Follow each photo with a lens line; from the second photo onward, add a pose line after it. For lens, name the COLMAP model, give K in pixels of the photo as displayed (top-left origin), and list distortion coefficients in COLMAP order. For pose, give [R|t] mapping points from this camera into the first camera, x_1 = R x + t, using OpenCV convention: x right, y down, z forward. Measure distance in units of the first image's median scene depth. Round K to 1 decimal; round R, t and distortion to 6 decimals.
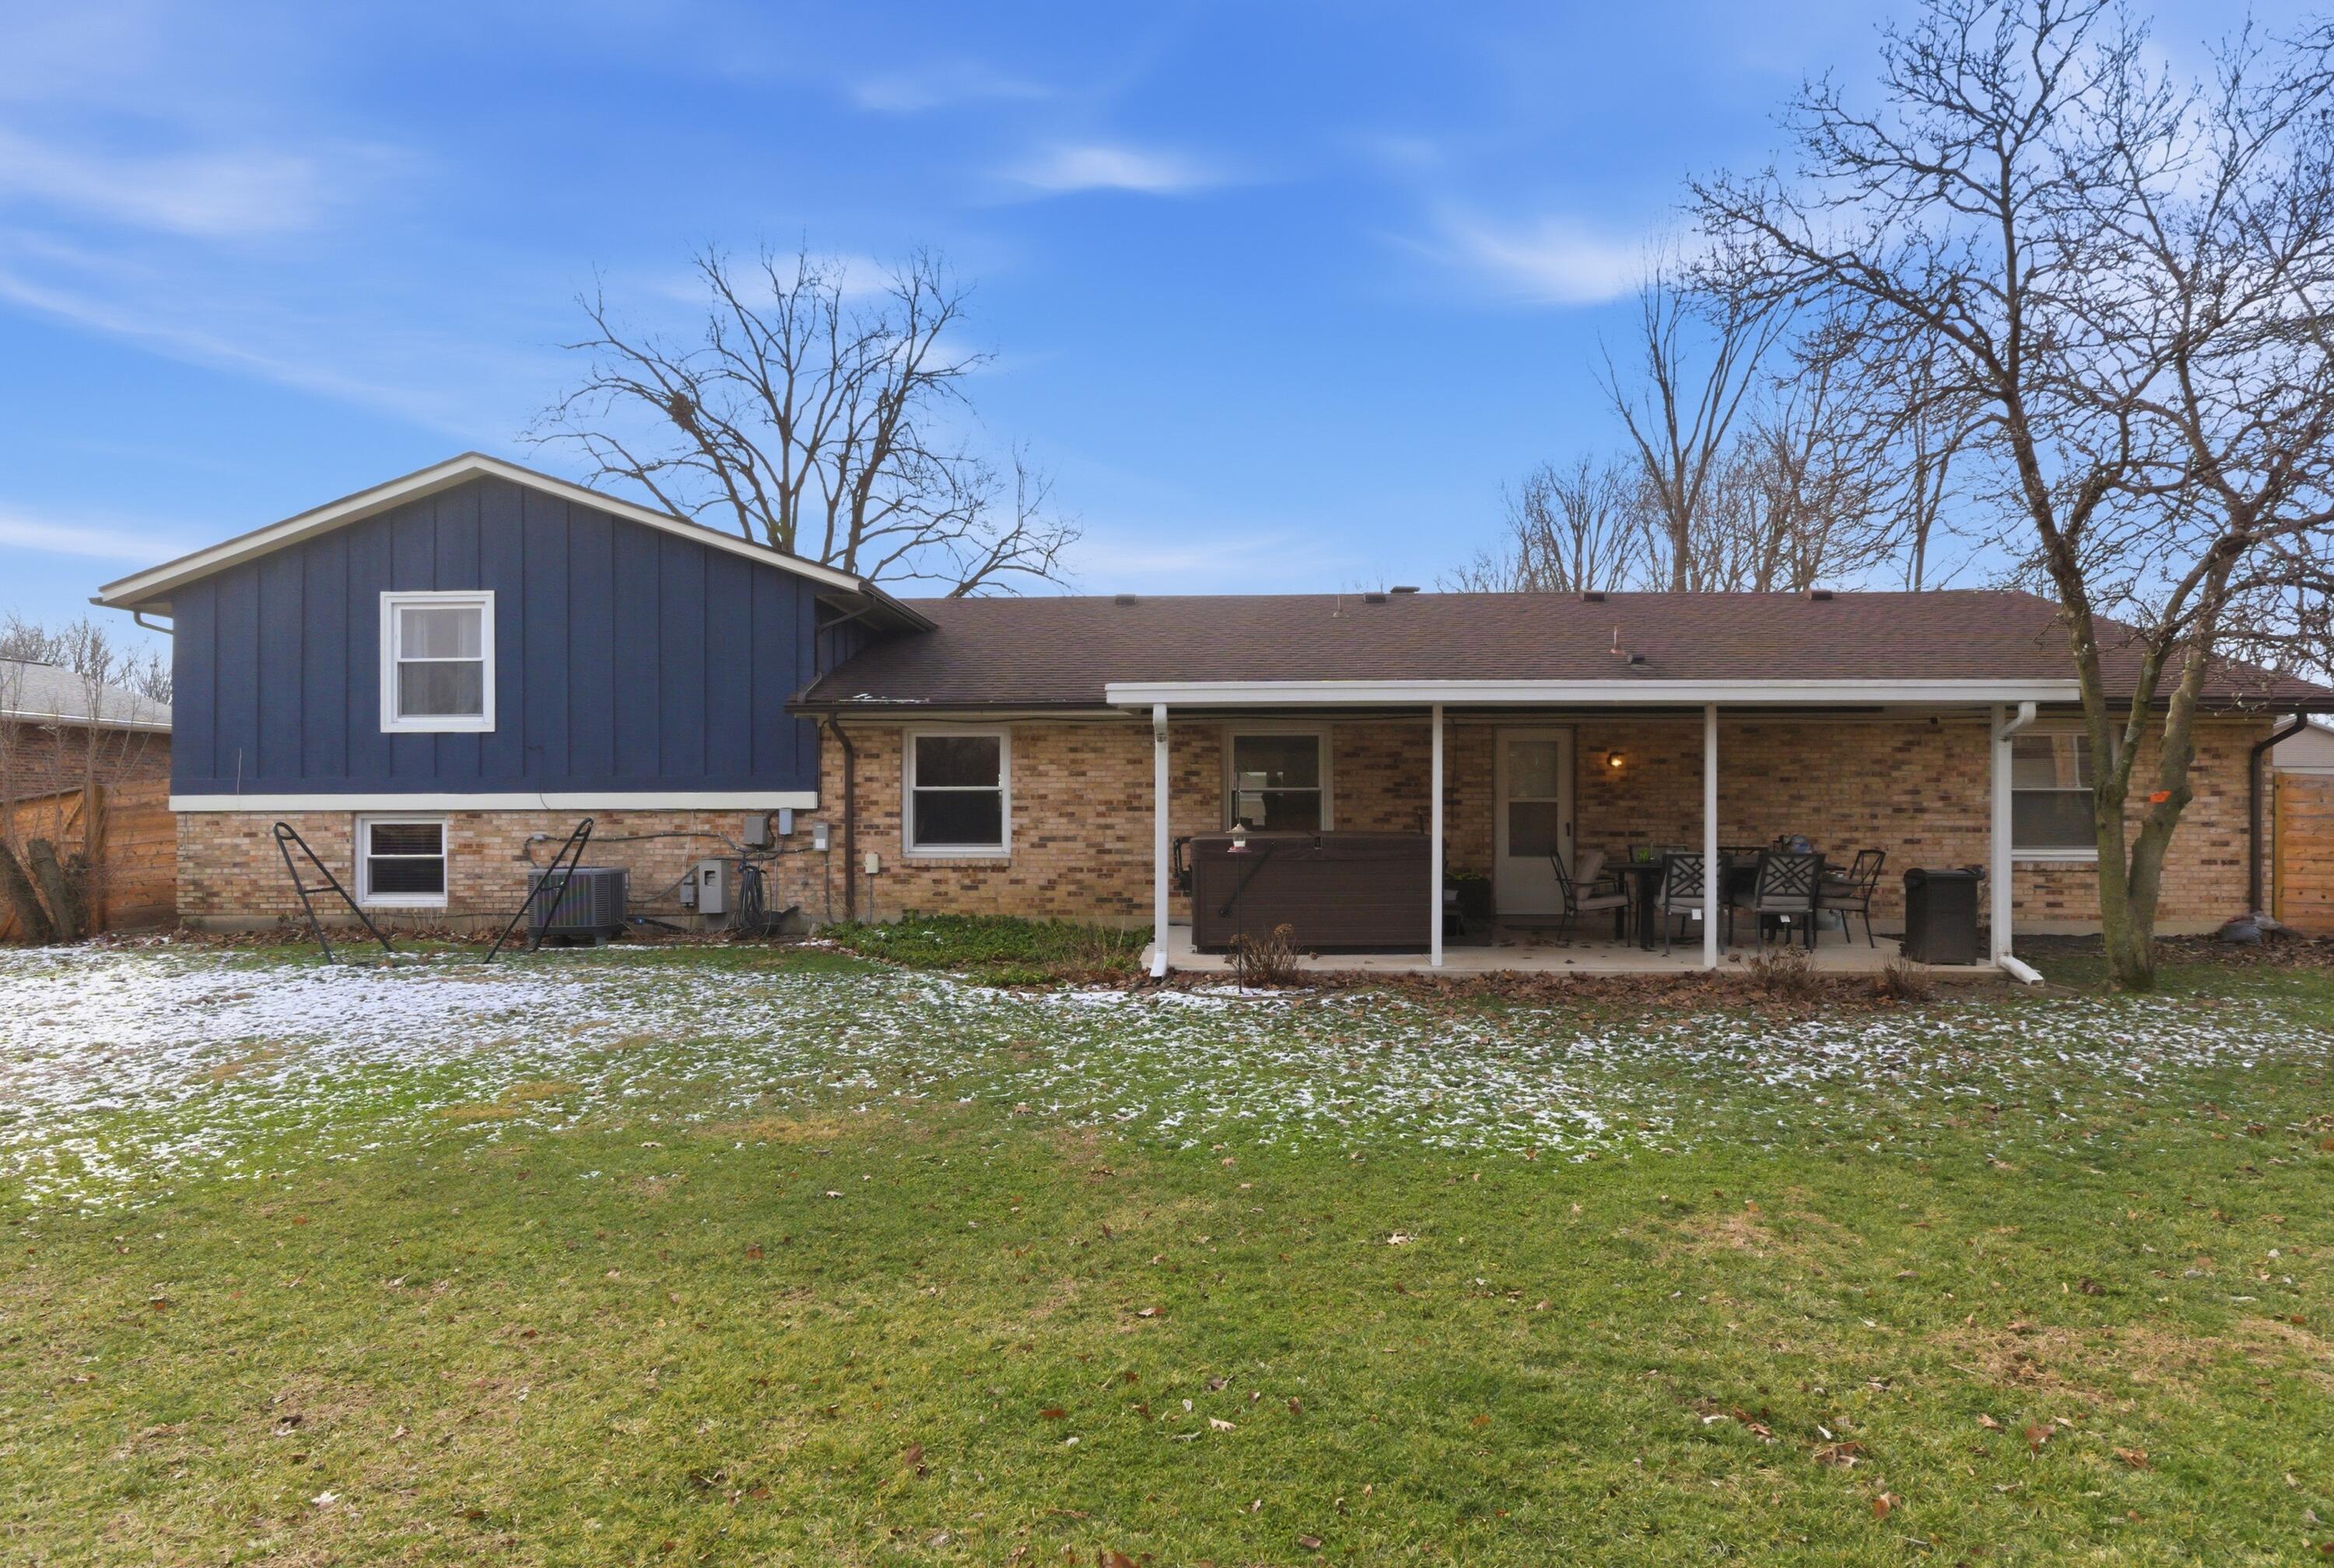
lens RADIAL K [[1493.7, 0, 1163.8], [0, 1493.7, 865.9], [0, 0, 1]] dist [-0.032981, 0.000819]
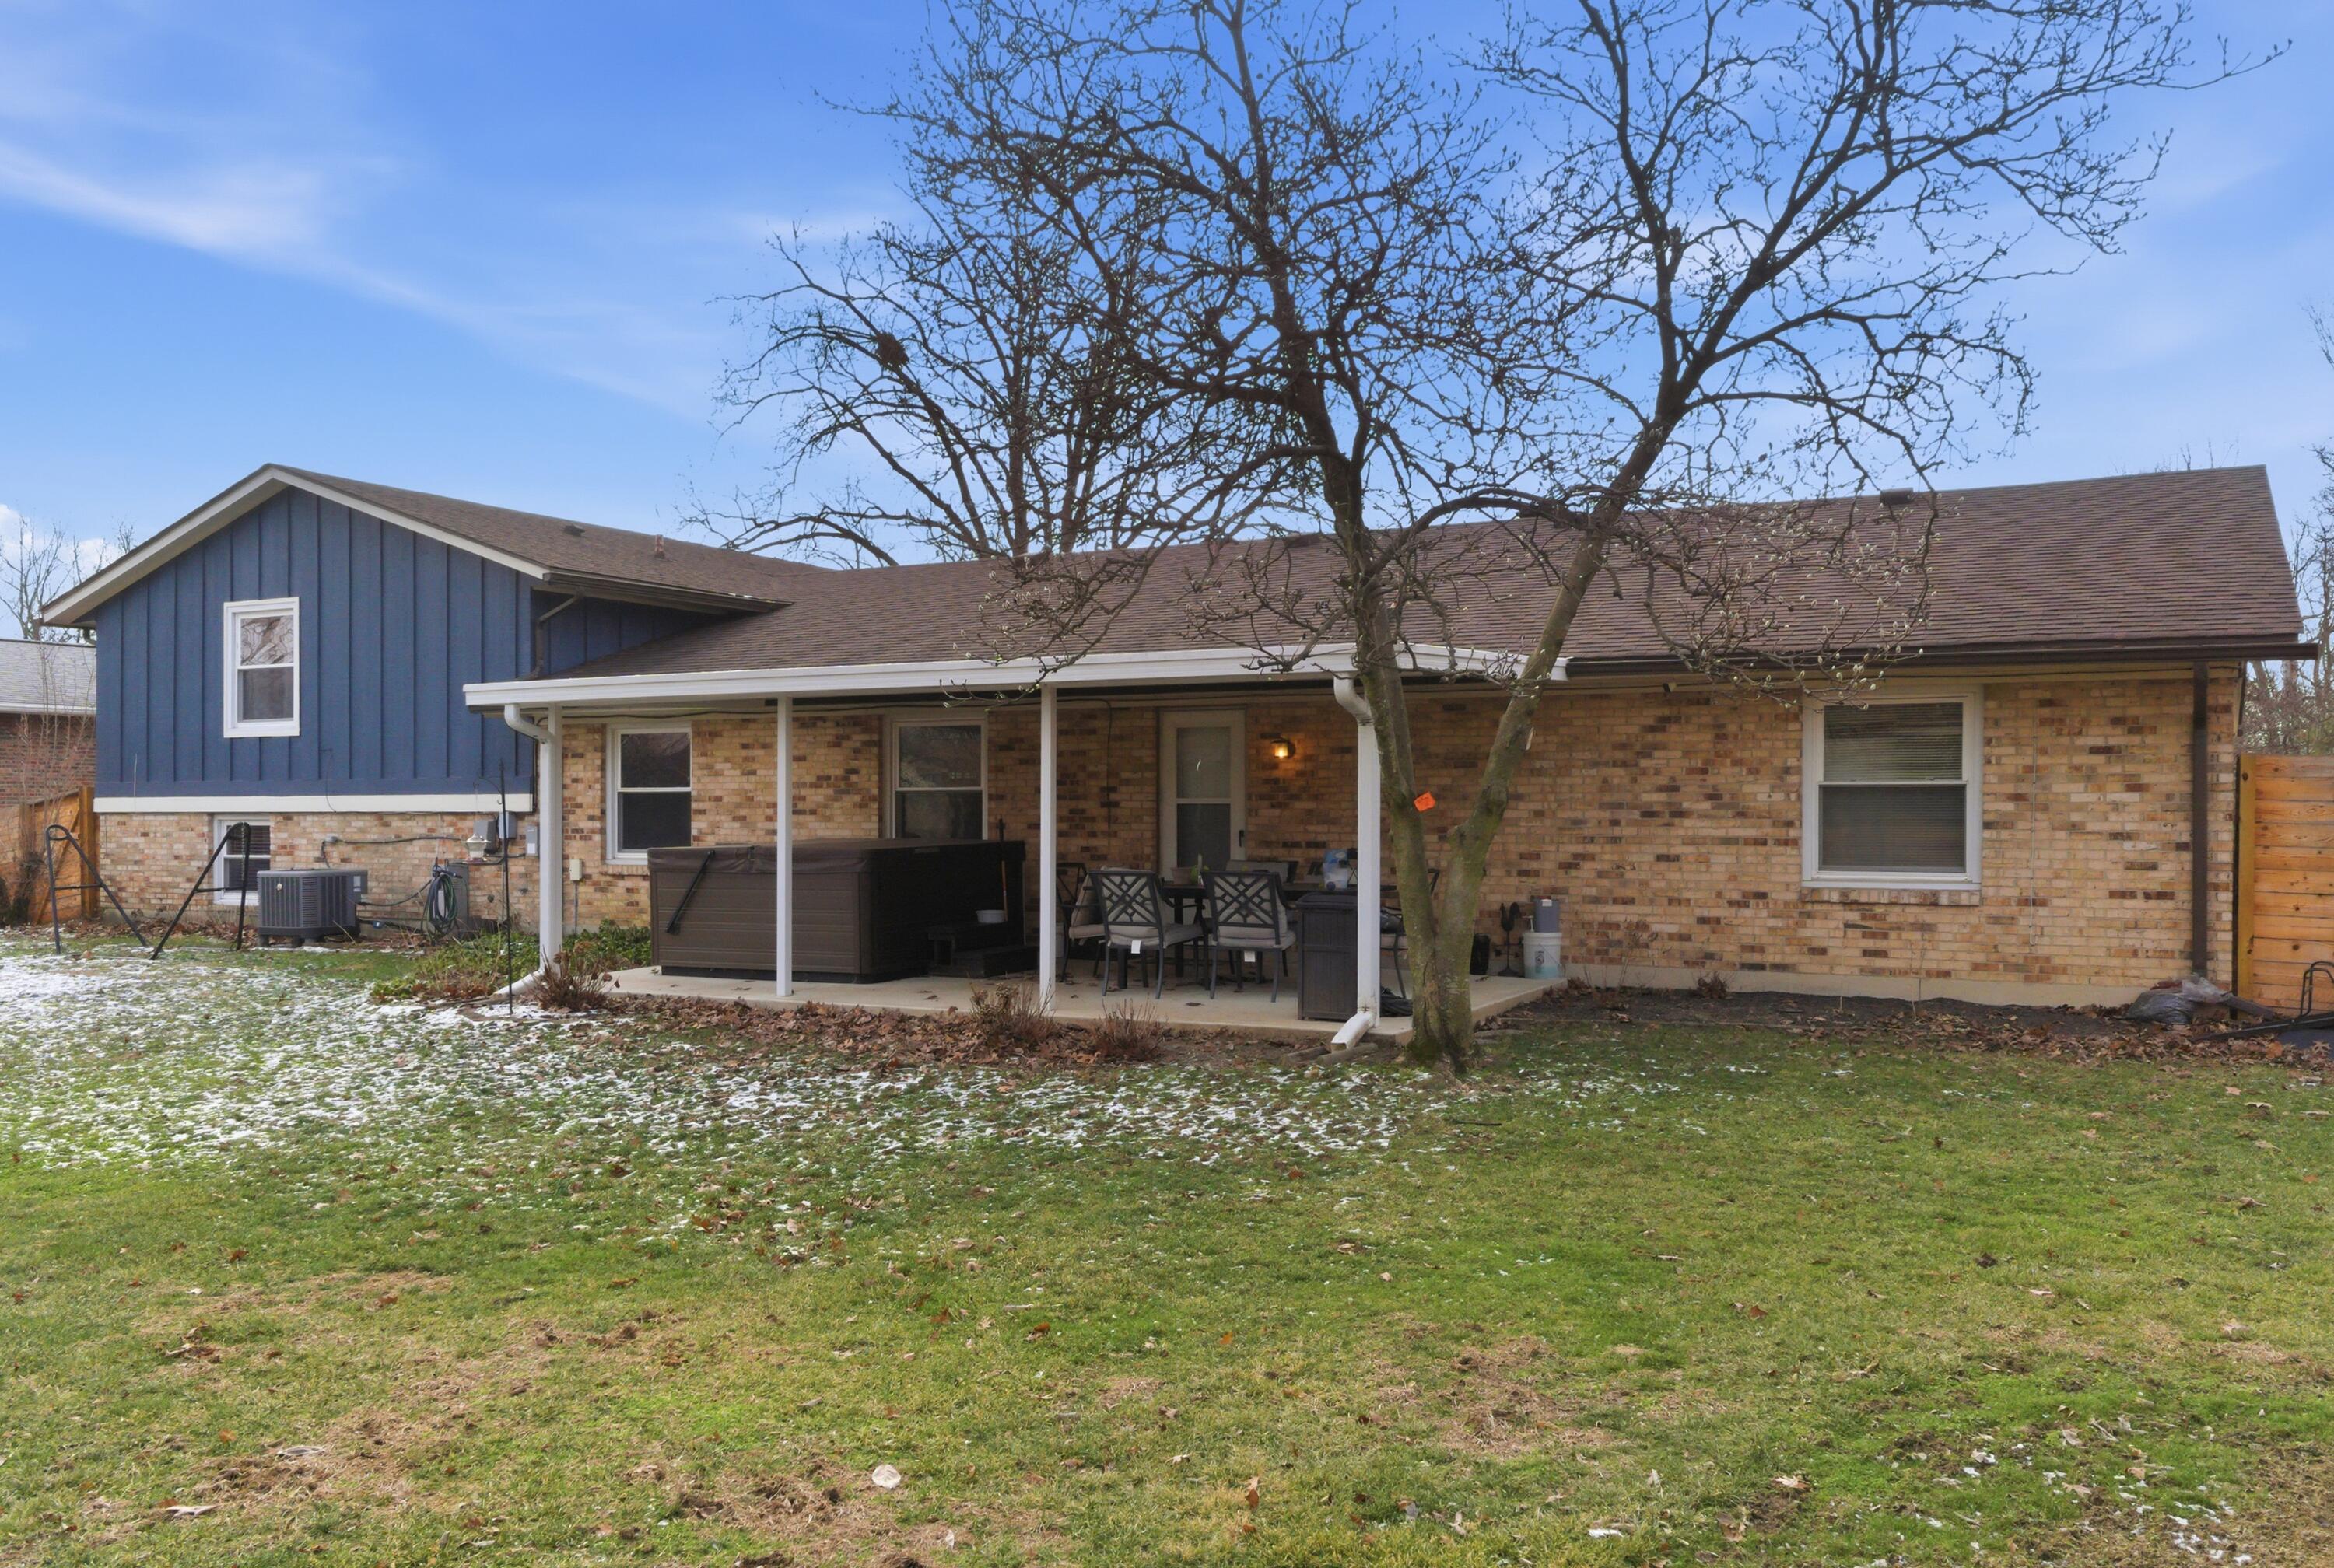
lens RADIAL K [[1882.4, 0, 1165.2], [0, 1882.4, 788.4], [0, 0, 1]] dist [-0.004352, -0.001902]
pose [[0.912304, -0.004675, -0.409488, 0.633416], [-0.014348, 0.998956, -0.043371, -0.006978], [0.409263, 0.045443, 0.911284, 0.072467]]
